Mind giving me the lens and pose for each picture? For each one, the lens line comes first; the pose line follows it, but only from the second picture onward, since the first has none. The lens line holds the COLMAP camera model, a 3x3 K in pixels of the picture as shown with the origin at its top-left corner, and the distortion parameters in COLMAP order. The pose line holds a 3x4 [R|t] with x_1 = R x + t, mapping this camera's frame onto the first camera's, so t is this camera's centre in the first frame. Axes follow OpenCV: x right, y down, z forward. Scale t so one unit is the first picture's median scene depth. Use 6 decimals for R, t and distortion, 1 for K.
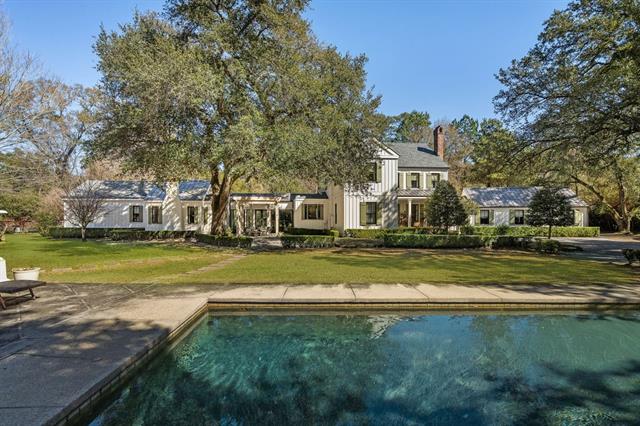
lens RADIAL K [[310.7, 0, 319.3], [0, 310.7, 213.6], [0, 0, 1]] dist [0.000783, -0.000544]
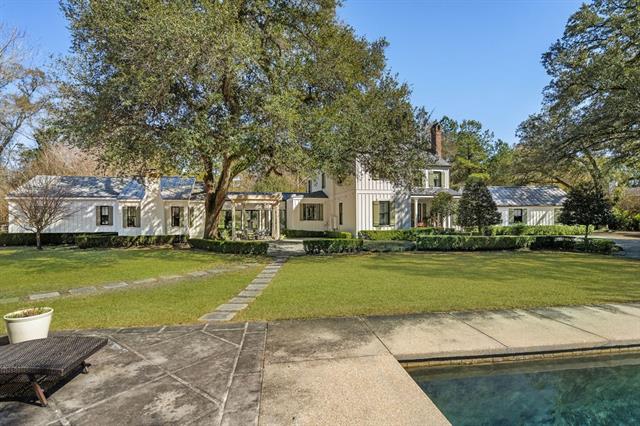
lens RADIAL K [[310.7, 0, 321.4], [0, 310.7, 214.7], [0, 0, 1]] dist [0.000783, -0.000544]
pose [[0.991276, -0.006301, 0.131655, -0.131011], [0.006084, 0.999979, 0.002049, 0.000325], [-0.131666, -0.001230, 0.991293, 0.098846]]
